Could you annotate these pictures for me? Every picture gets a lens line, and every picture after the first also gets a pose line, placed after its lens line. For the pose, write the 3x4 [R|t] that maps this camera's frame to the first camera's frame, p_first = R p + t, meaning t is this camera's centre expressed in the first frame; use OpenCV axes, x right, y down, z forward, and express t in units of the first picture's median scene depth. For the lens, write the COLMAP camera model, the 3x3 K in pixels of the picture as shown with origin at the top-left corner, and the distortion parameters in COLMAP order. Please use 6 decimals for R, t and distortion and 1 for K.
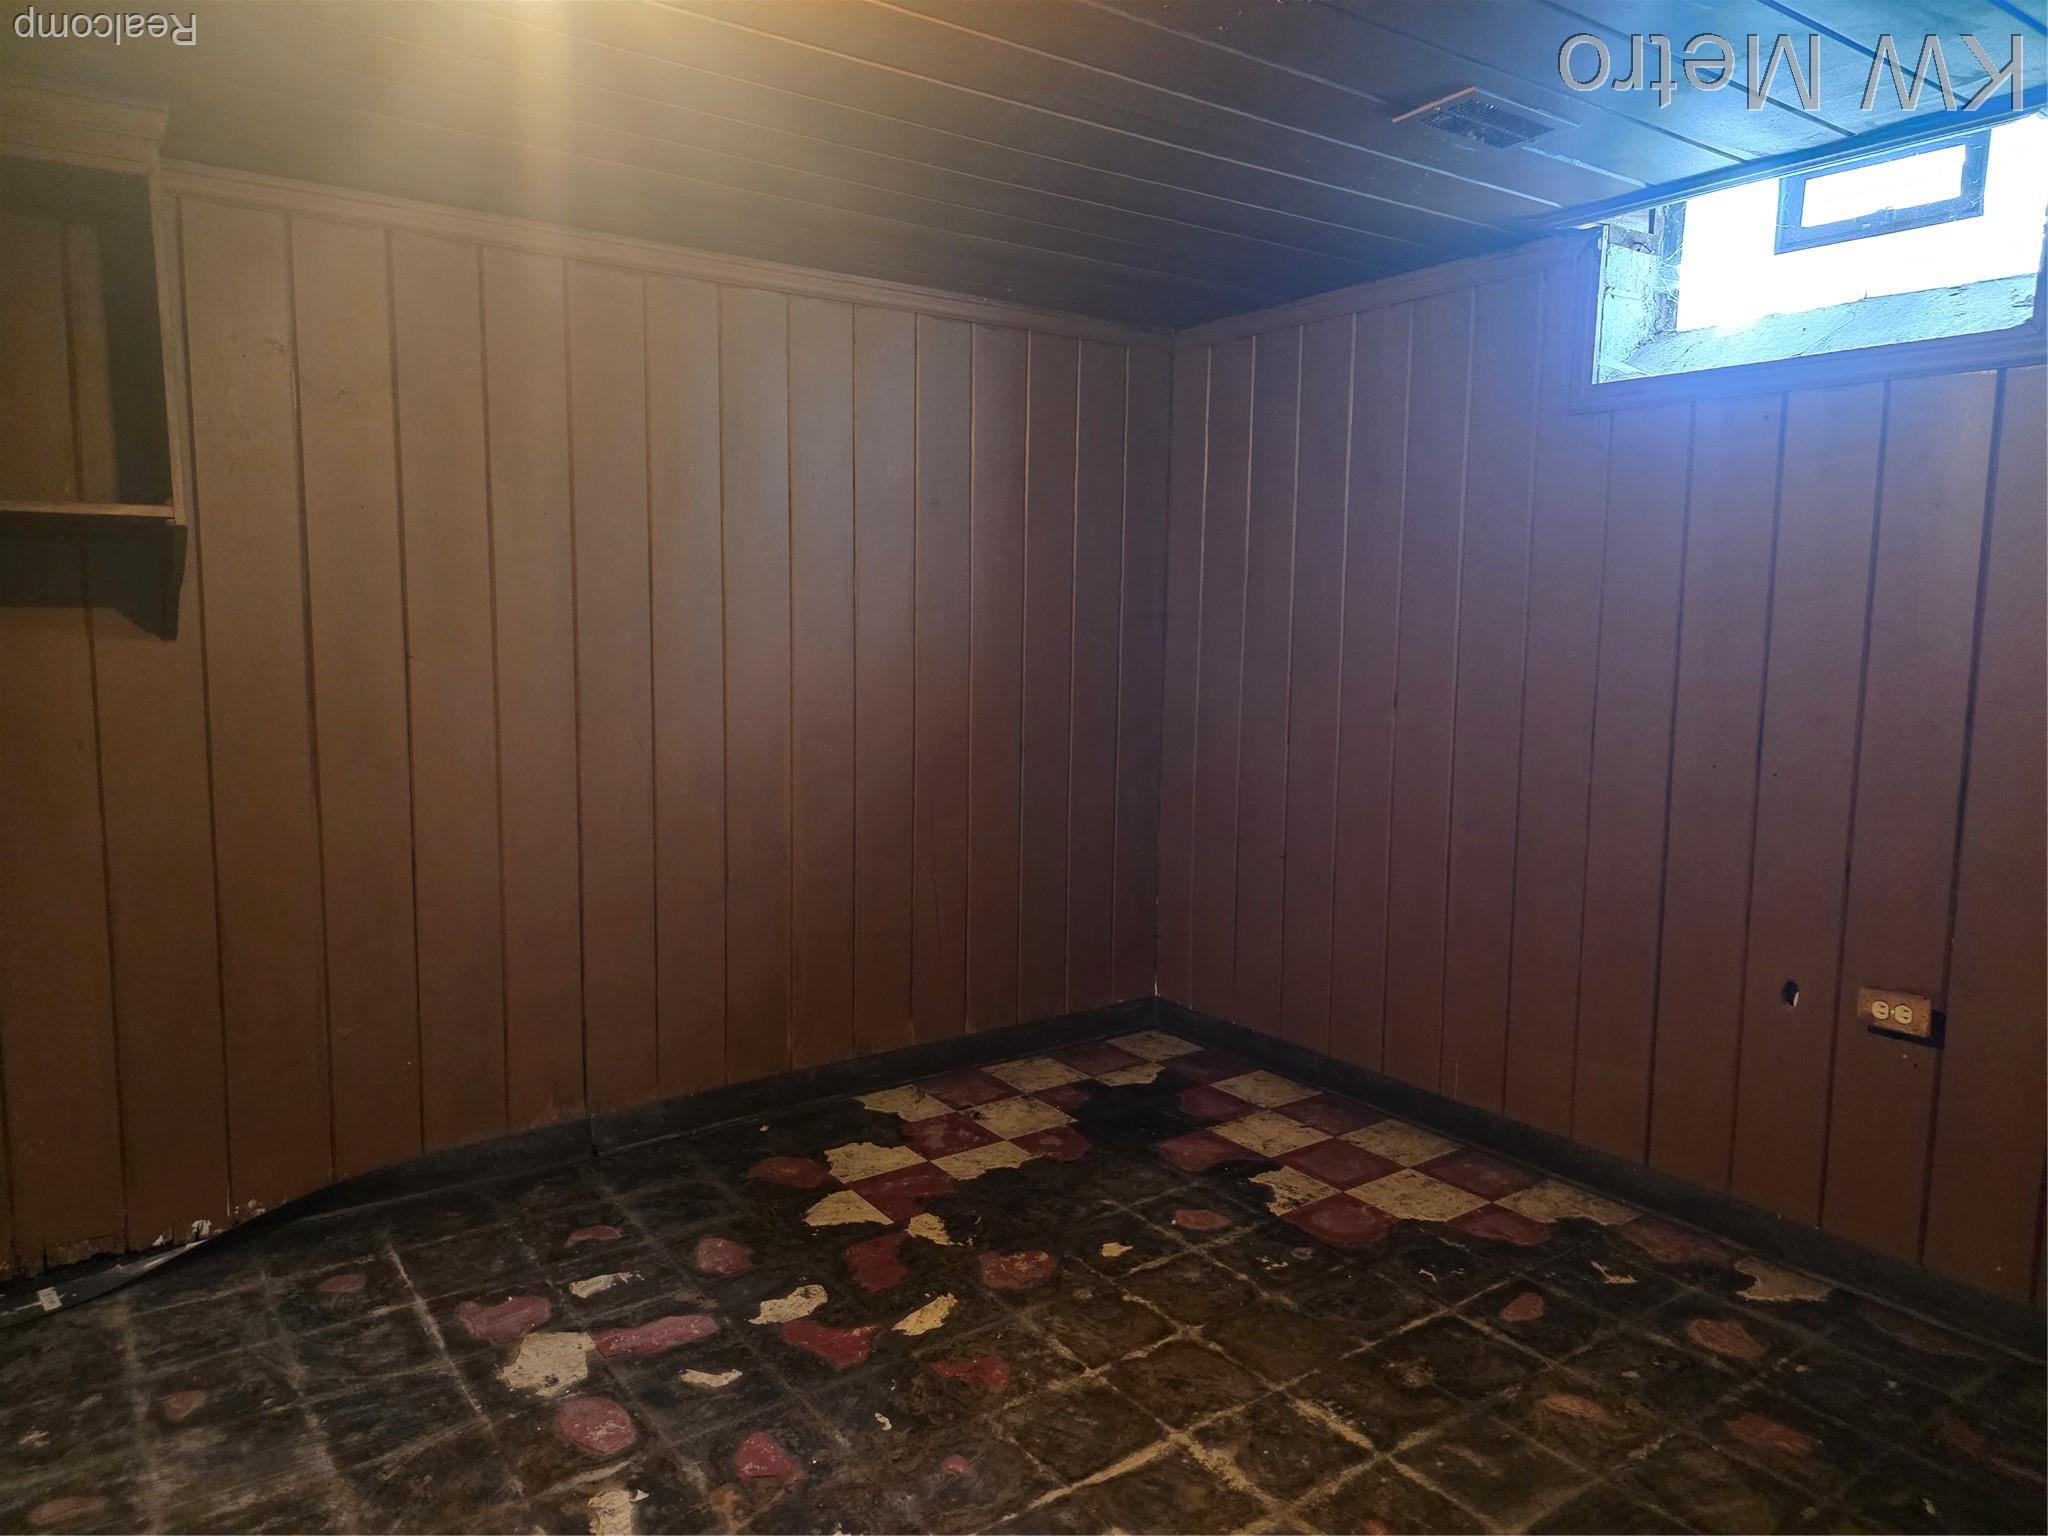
lens RADIAL K [[1392.6, 0, 1015.4], [0, 1392.6, 771.8], [0, 0, 1]] dist [0.050581, -0.042425]
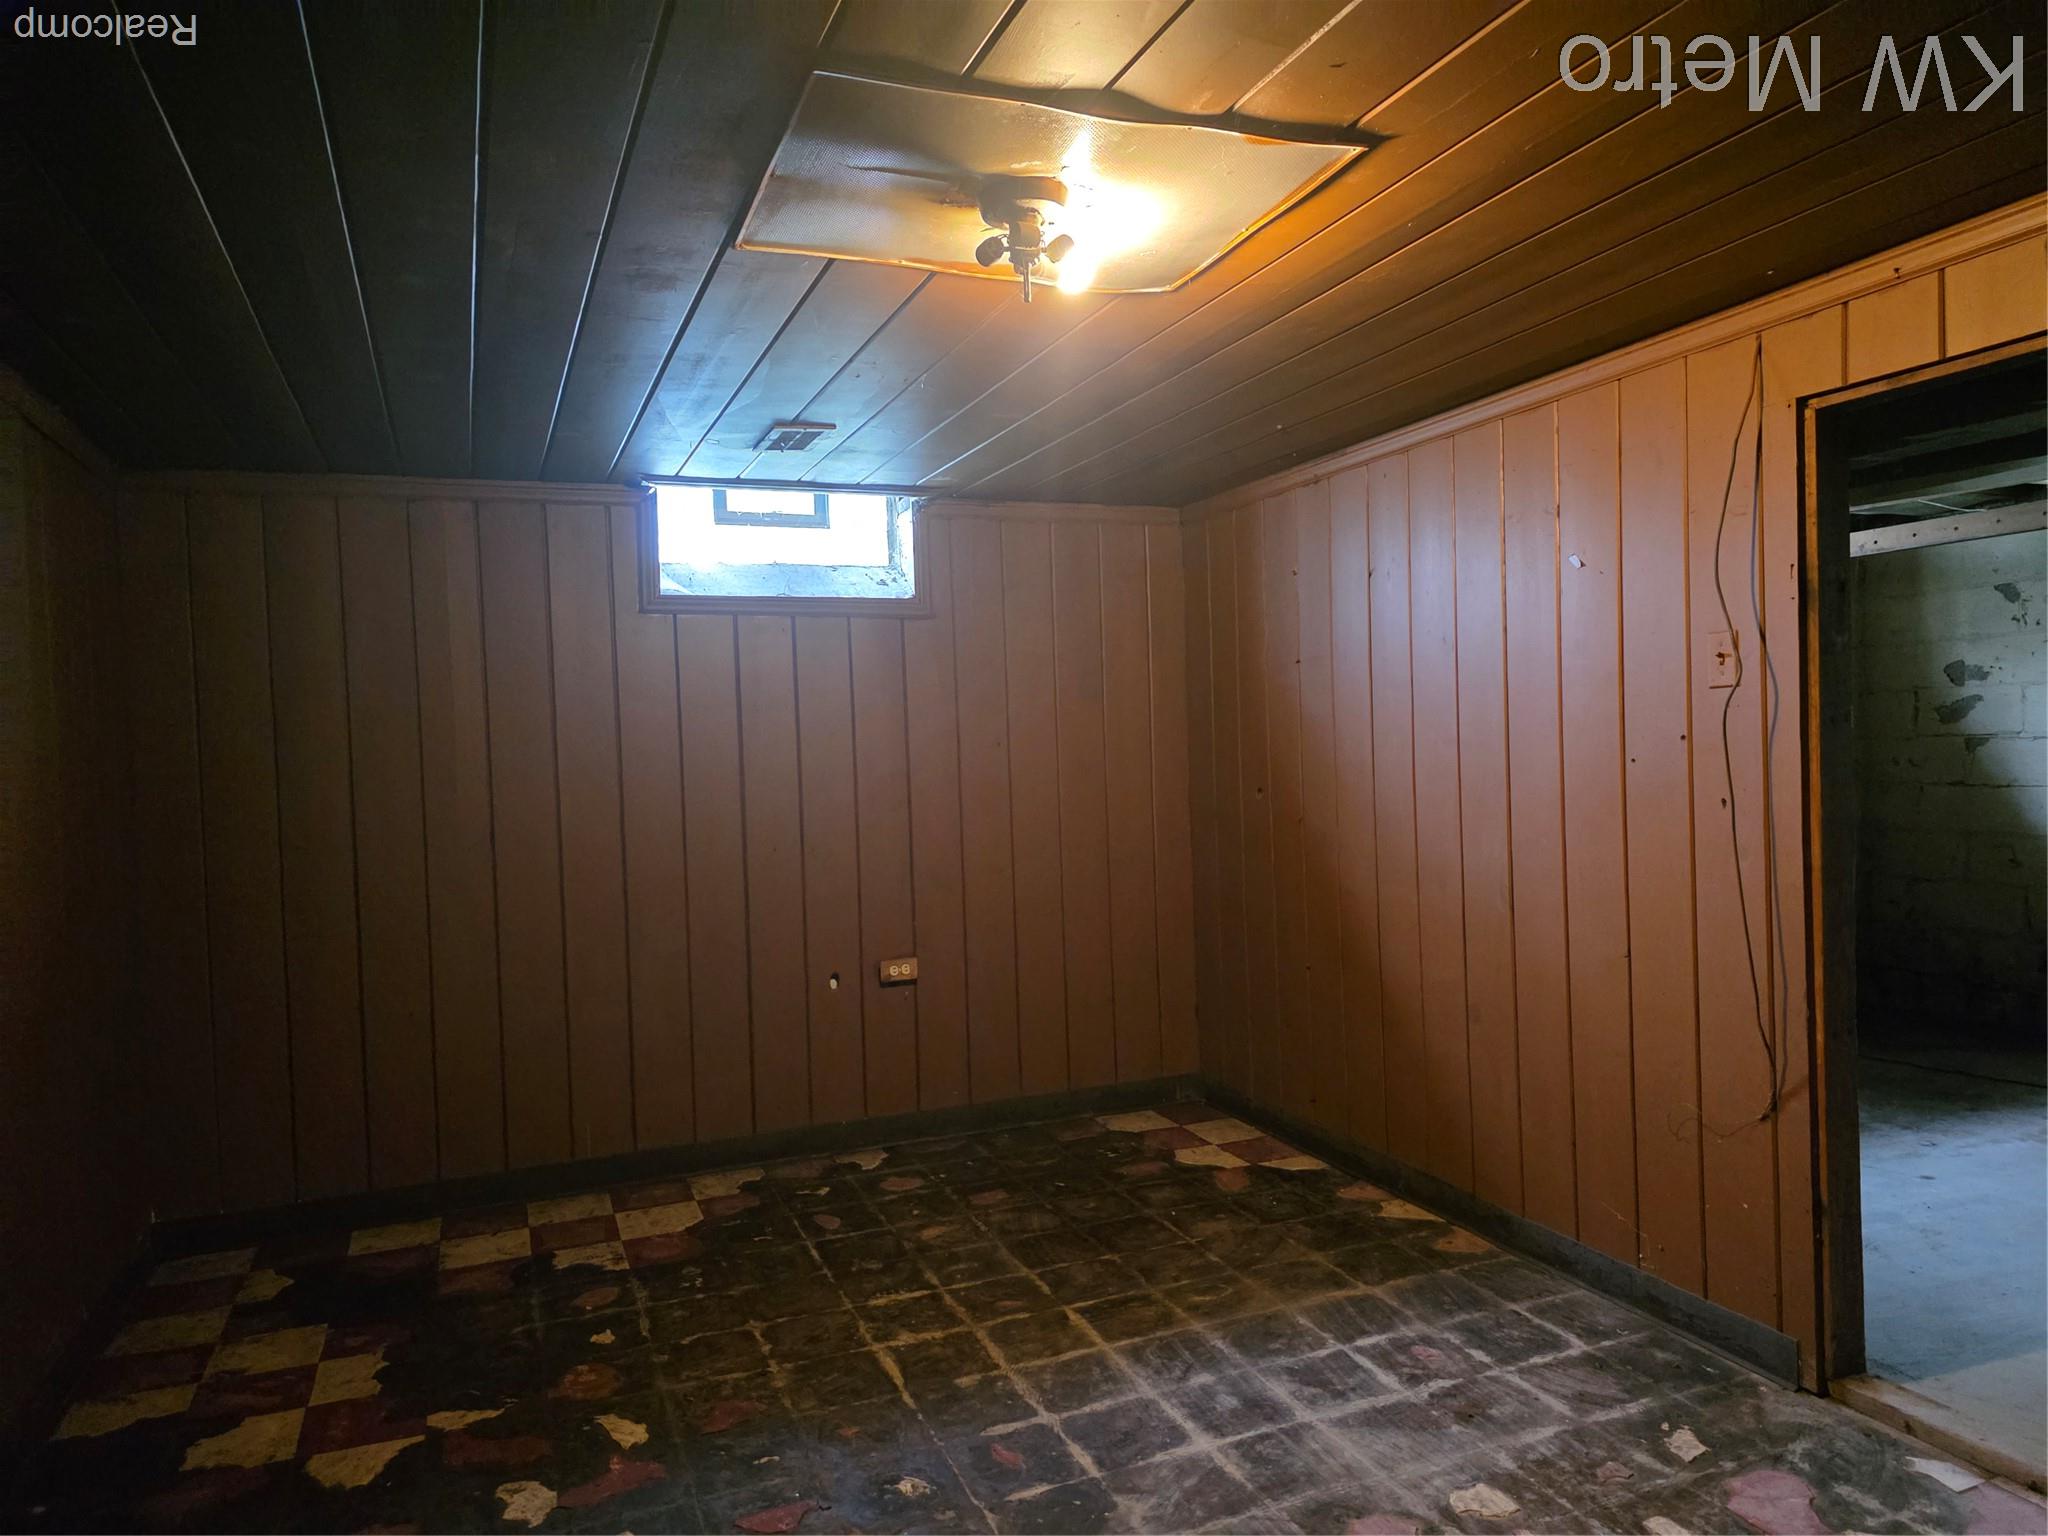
lens RADIAL K [[1392.6, 0, 1015.4], [0, 1392.6, 771.8], [0, 0, 1]] dist [0.050581, -0.042425]
pose [[0.240814, -0.041074, 0.969702, -0.928126], [0.154573, 0.987975, 0.003461, -0.055645], [-0.958184, 0.149057, 0.244267, 0.355547]]
